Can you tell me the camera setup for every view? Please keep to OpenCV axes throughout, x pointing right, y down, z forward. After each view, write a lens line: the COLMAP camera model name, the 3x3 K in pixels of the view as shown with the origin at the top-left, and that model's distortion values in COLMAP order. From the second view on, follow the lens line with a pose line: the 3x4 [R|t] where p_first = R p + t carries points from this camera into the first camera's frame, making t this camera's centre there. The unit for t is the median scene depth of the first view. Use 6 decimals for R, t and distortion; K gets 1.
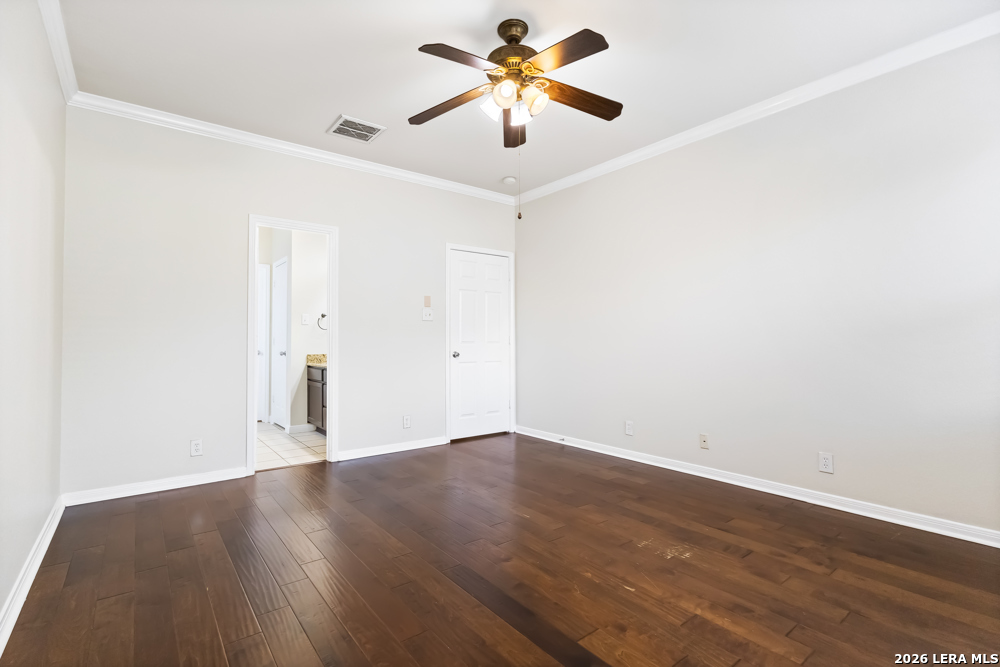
lens RADIAL K [[463.4, 0, 503.9], [0, 463.4, 334.2], [0, 0, 1]] dist [0.000874, 0.000362]
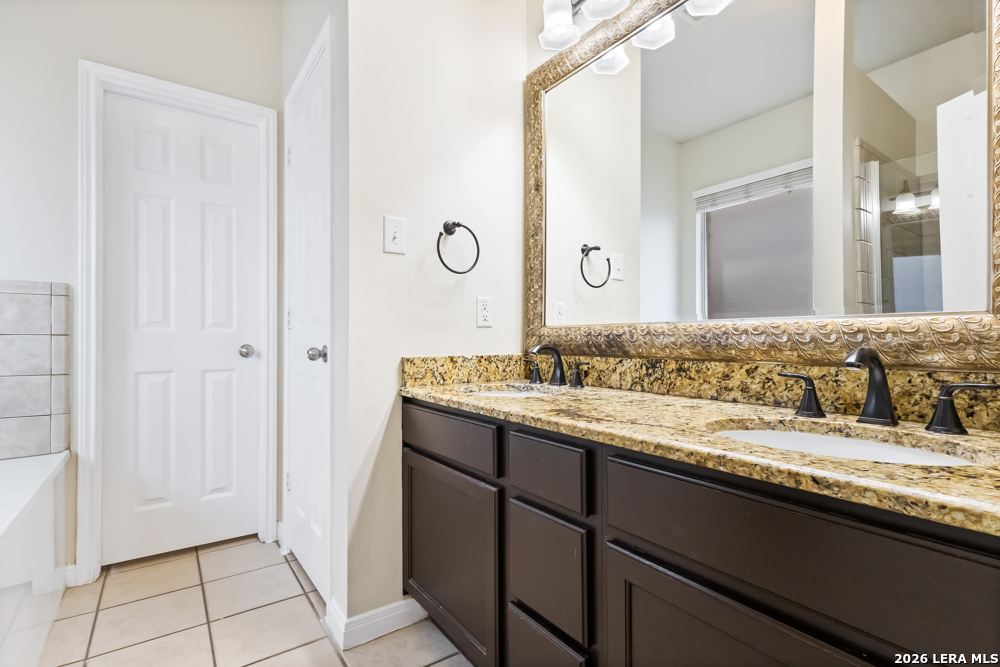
lens RADIAL K [[463.4, 0, 503.9], [0, 463.4, 334.2], [0, 0, 1]] dist [0.000874, 0.000362]
pose [[0.999348, 0.000241, -0.036111, -0.352683], [0.000136, 0.999946, 0.010413, 0.026264], [0.036111, -0.010411, 0.999294, 0.719662]]
